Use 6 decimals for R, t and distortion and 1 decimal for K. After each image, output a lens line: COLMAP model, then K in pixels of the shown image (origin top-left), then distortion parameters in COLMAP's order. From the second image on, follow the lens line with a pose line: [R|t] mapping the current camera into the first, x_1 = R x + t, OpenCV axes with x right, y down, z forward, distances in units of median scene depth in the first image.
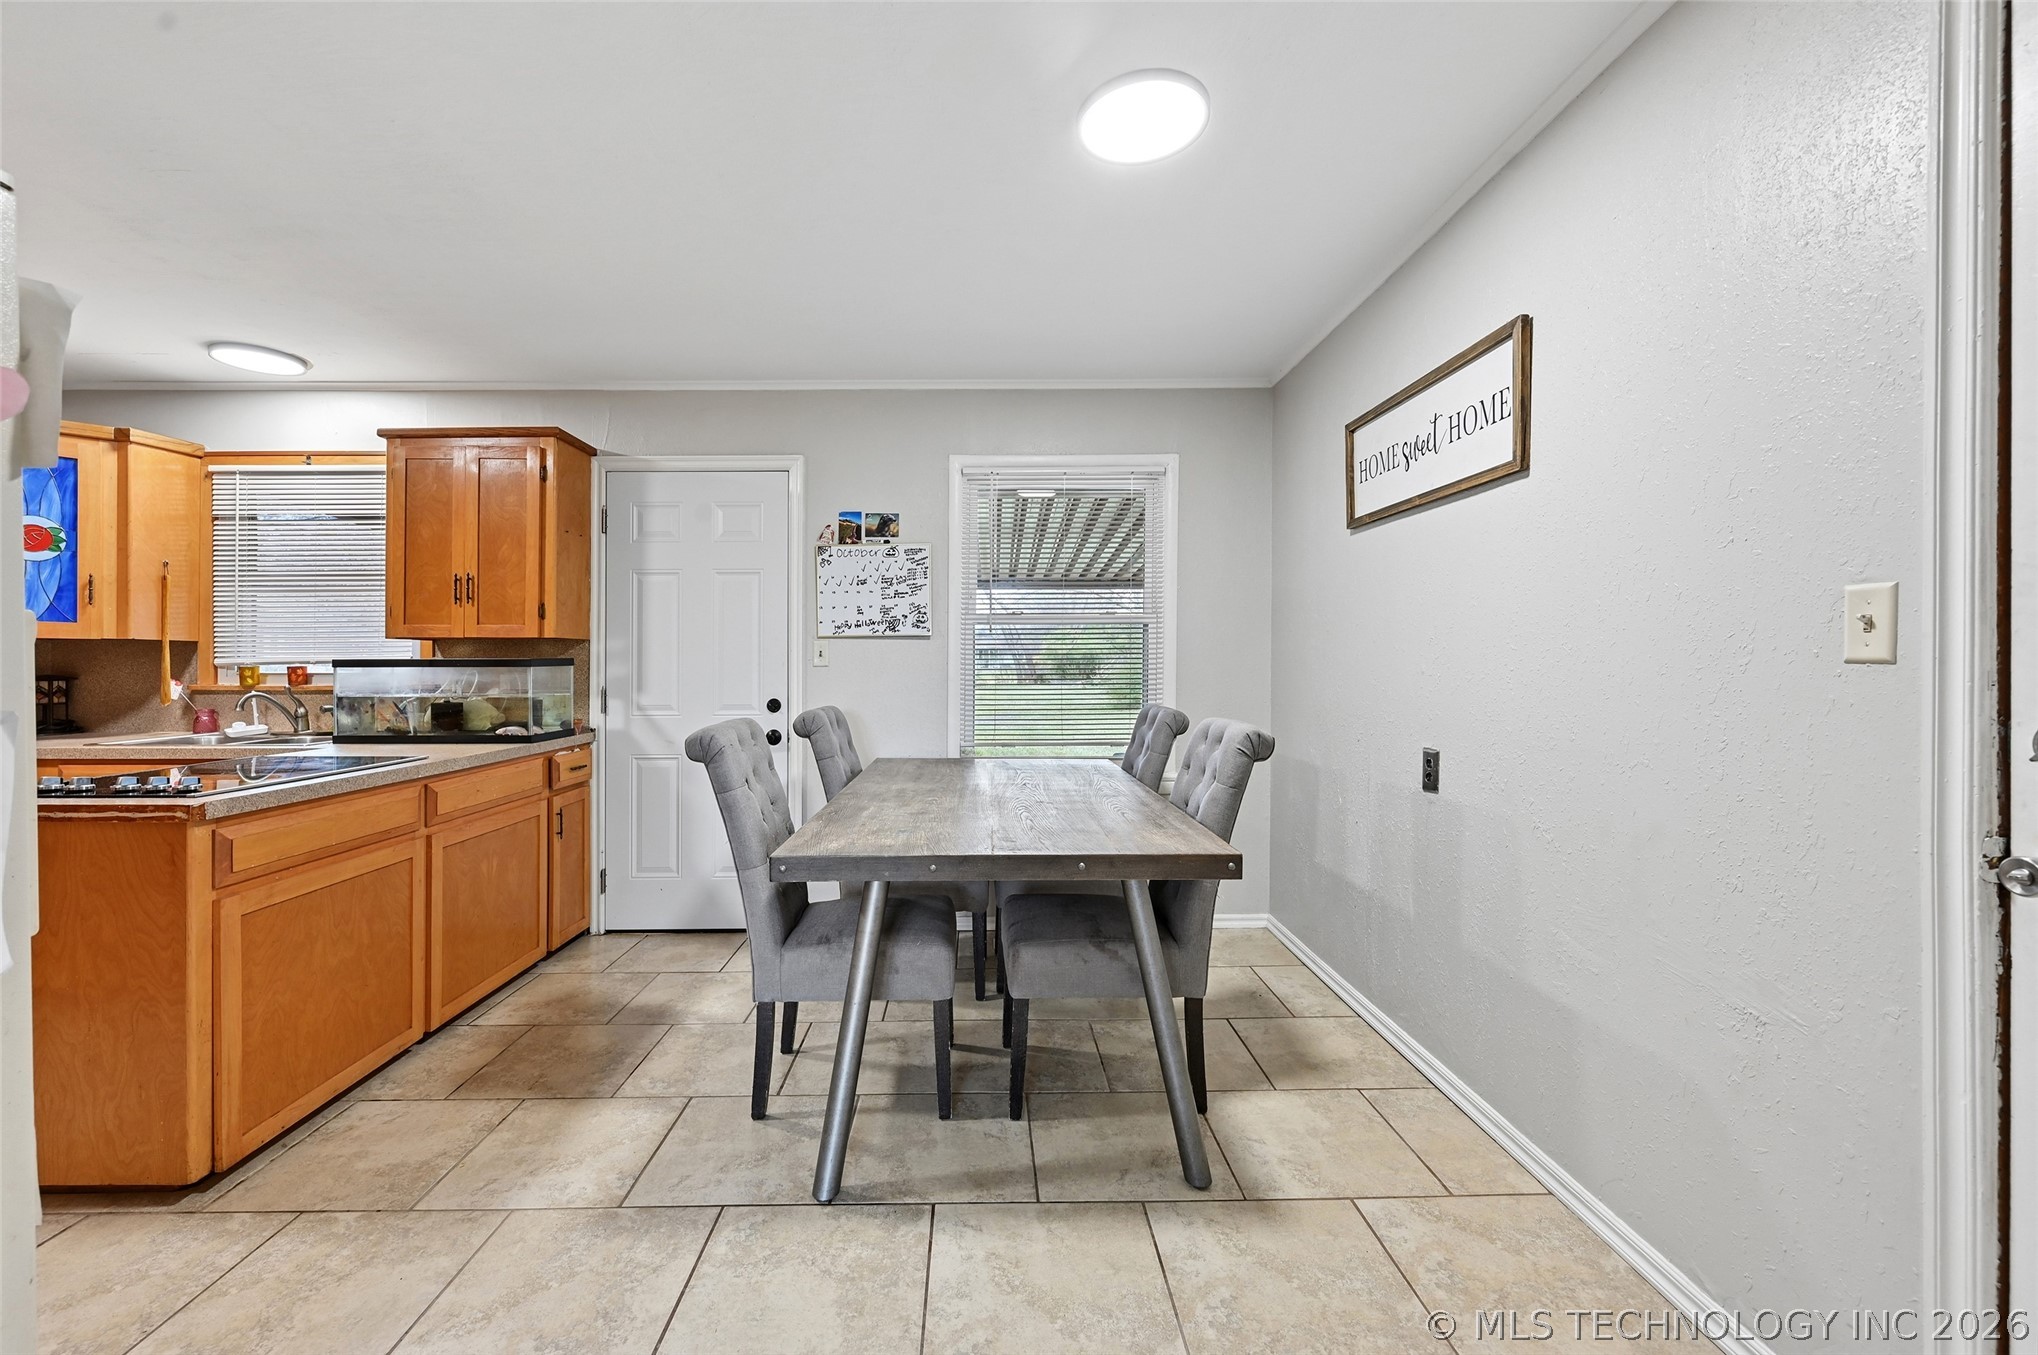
lens RADIAL K [[837.4, 0, 997.4], [0, 837.4, 666.1], [0, 0, 1]] dist [-0.004948, 0.000985]
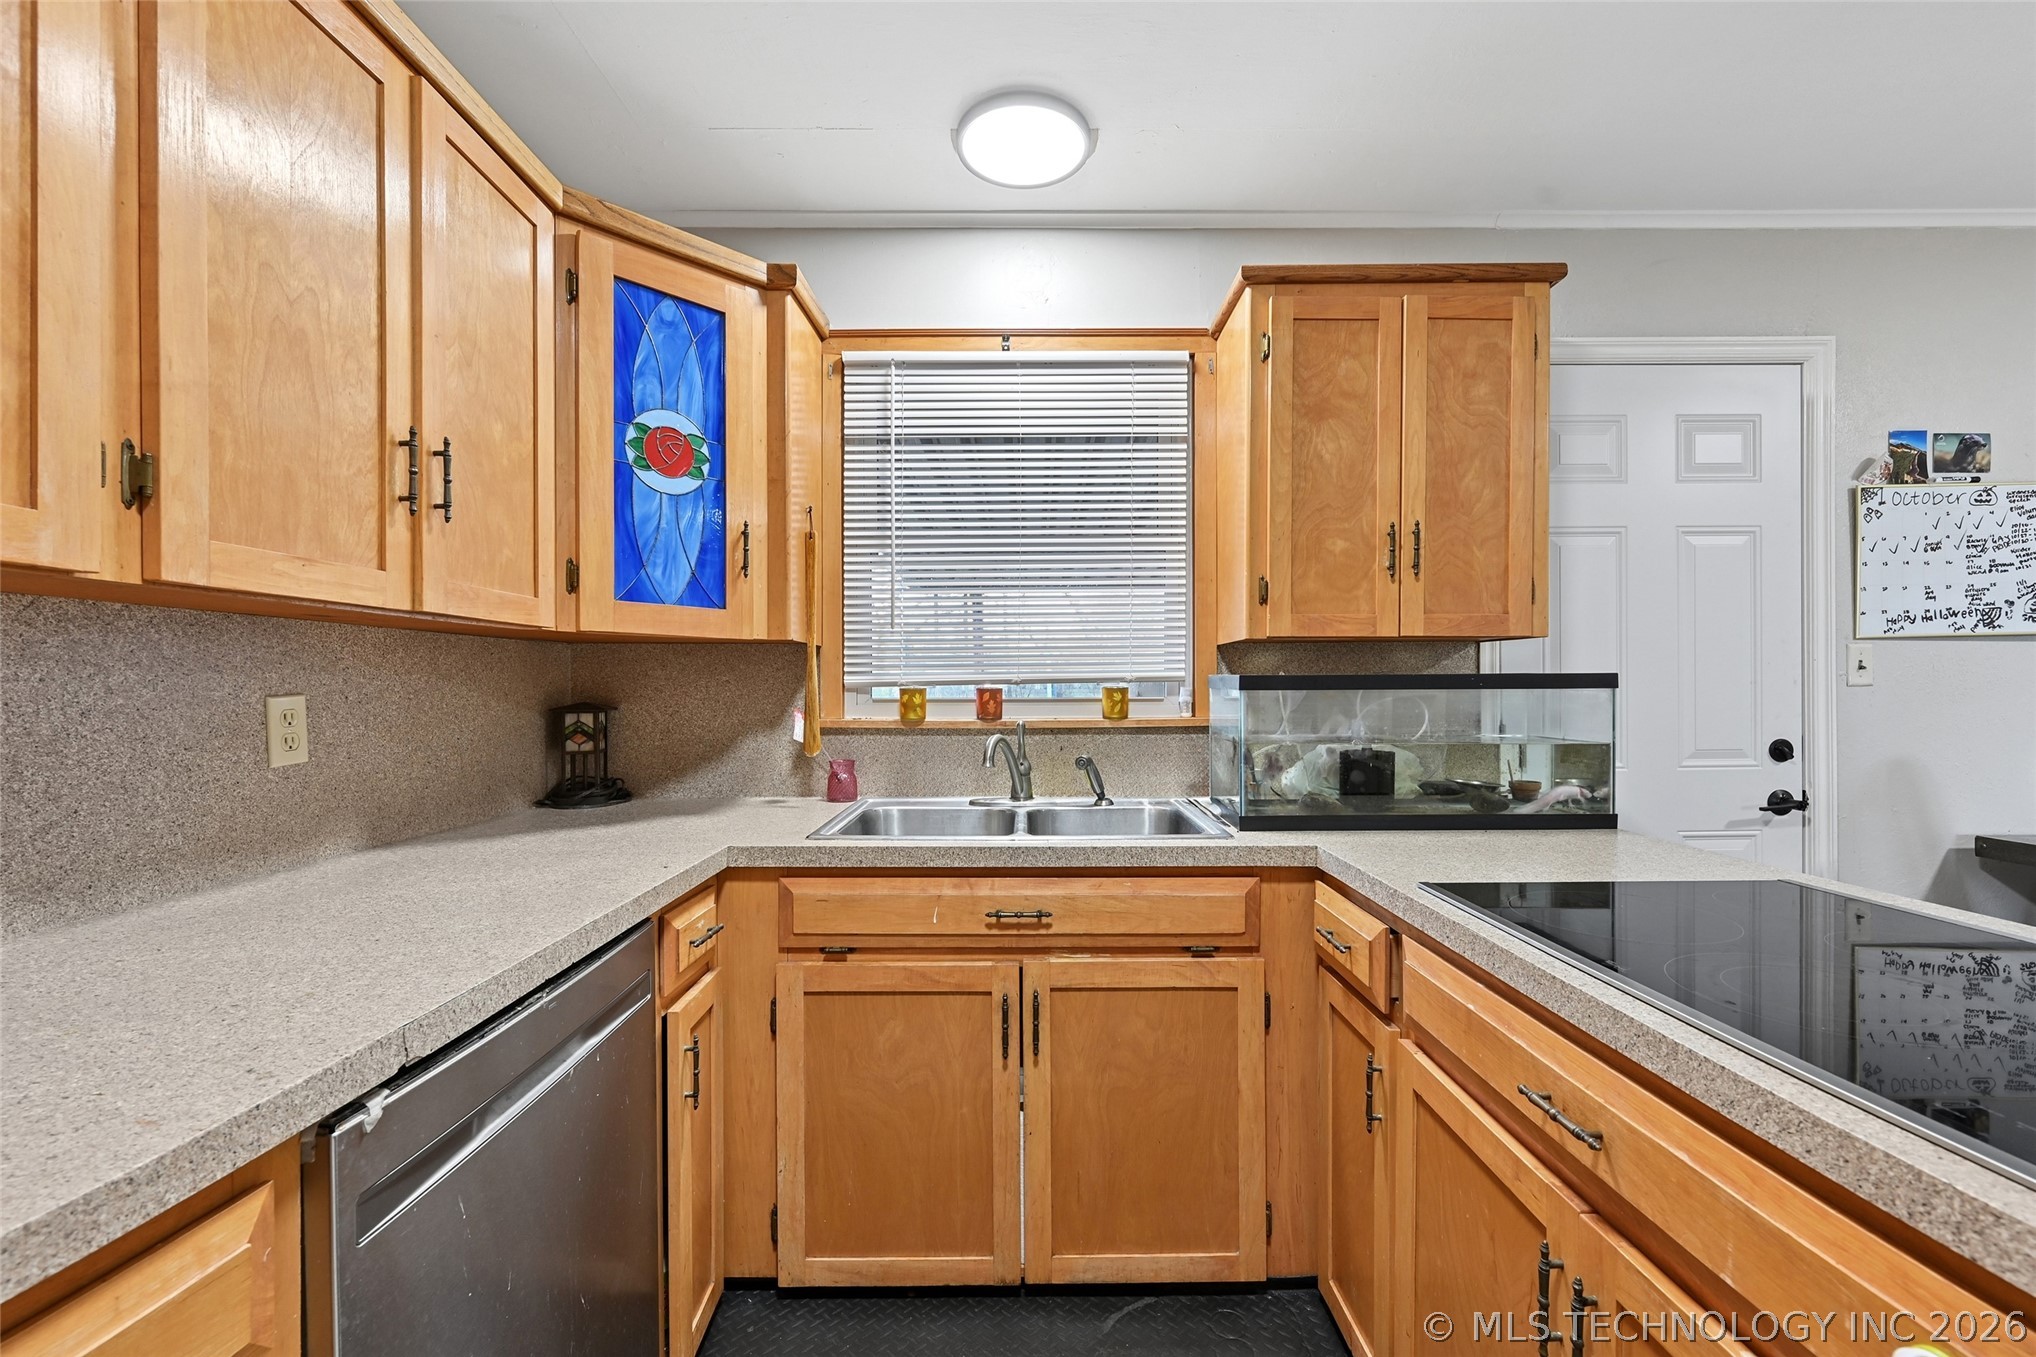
lens RADIAL K [[833.3, 0, 1022.6], [0, 833.3, 693.9], [0, 0, 1]] dist [-0.002612, 0.000155]
pose [[0.999967, -0.001814, 0.007902, -0.841327], [0.001714, 0.999919, 0.012644, -0.002420], [-0.007924, -0.012630, 0.999889, 0.409941]]
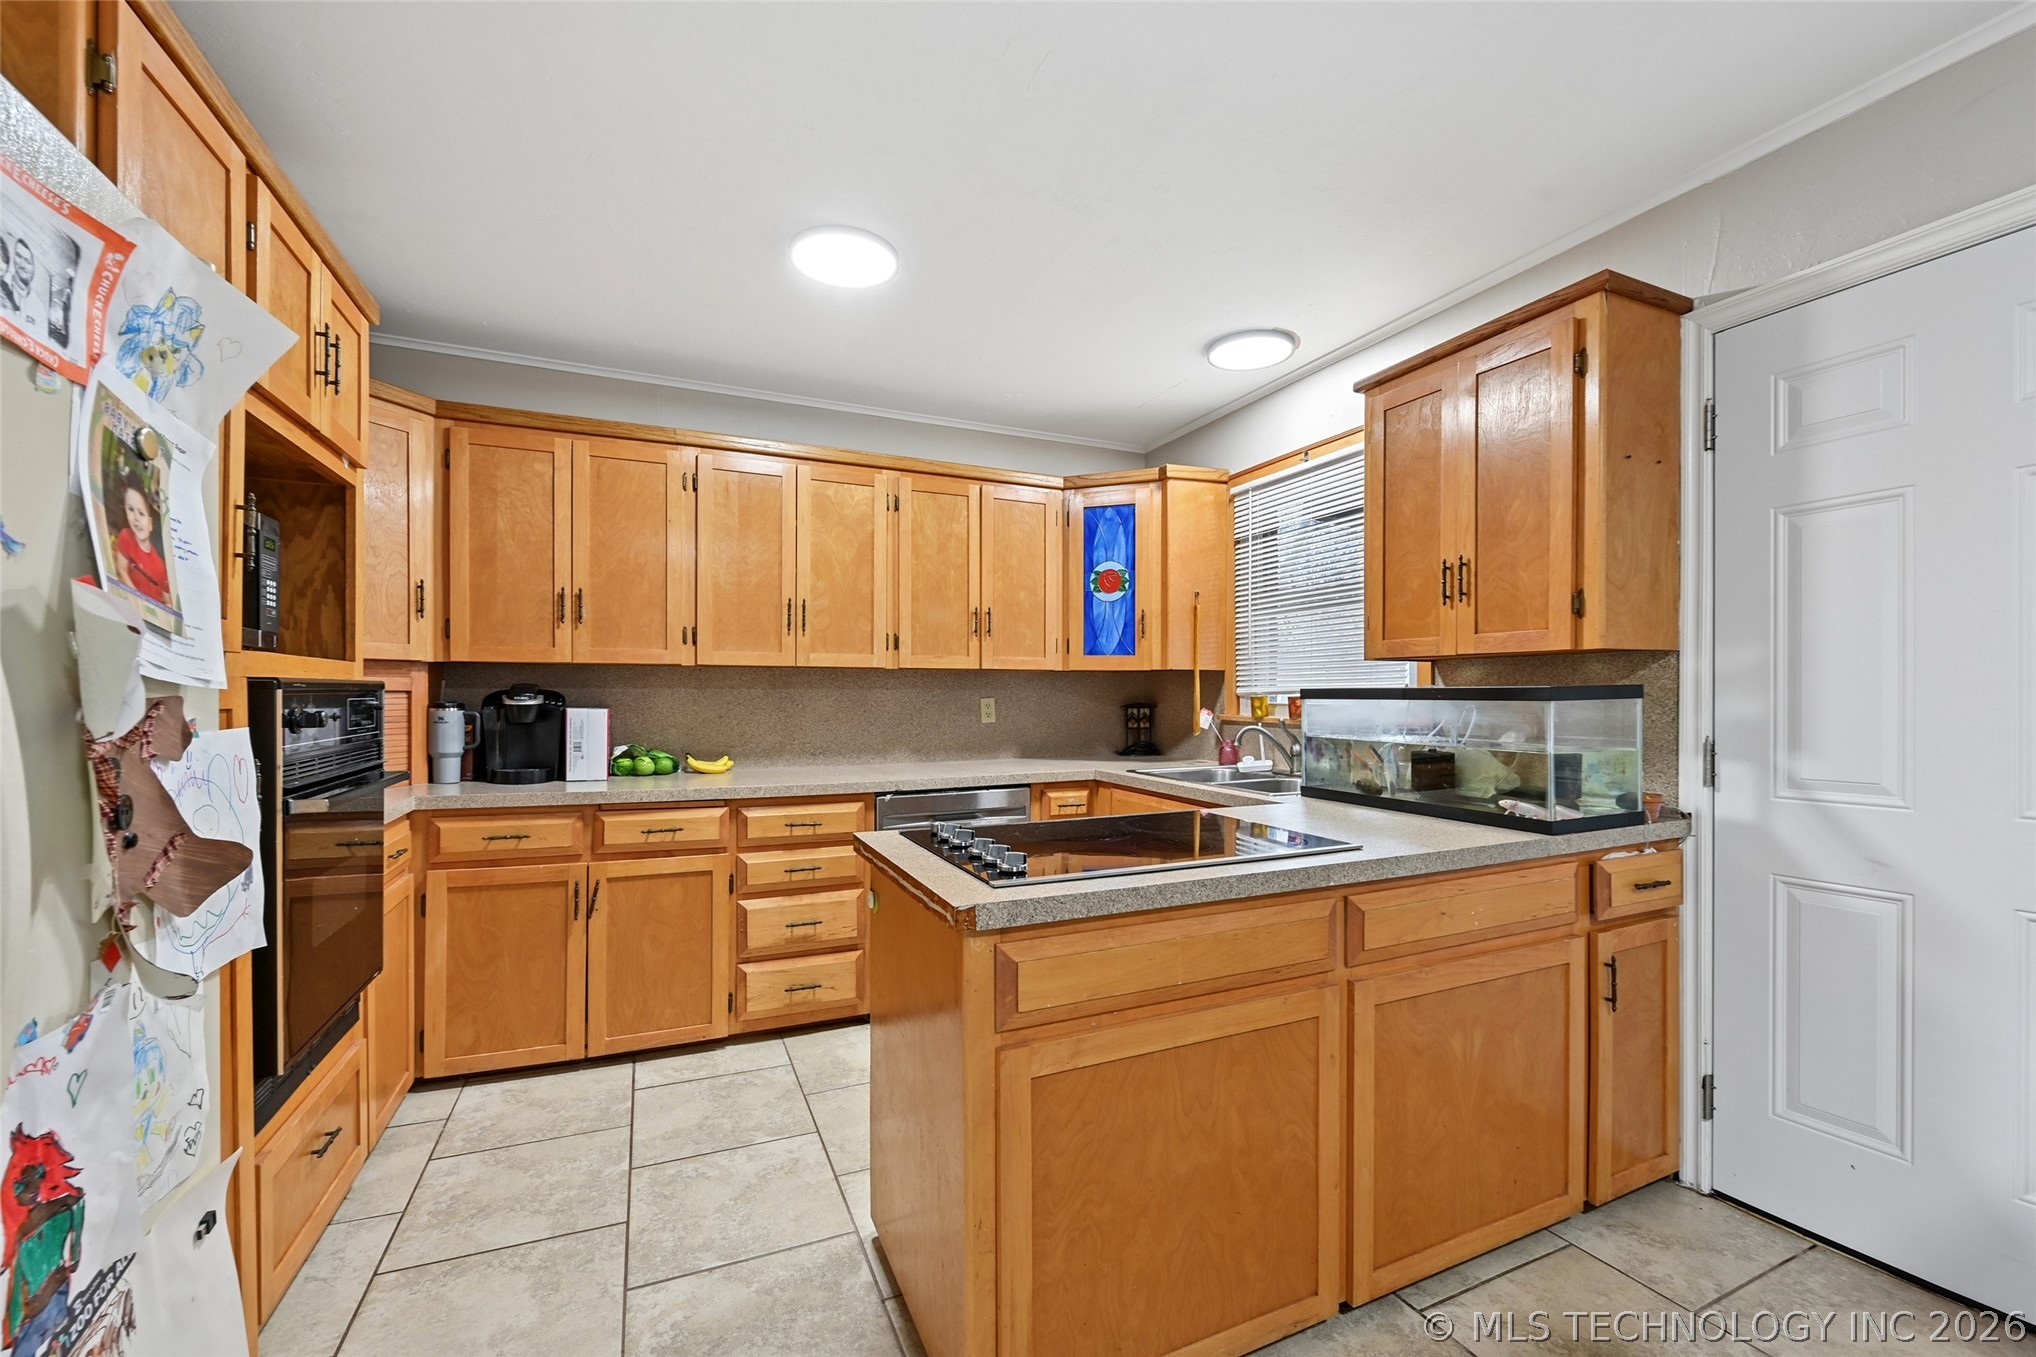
lens RADIAL K [[833.3, 0, 1010.0], [0, 833.3, 691.9], [0, 0, 1]] dist [-0.002612, 0.000155]
pose [[0.397805, -0.000239, -0.917470, -0.165241], [0.000149, 1.000000, -0.000196, -0.004428], [0.917470, -0.000058, 0.397805, 0.389916]]
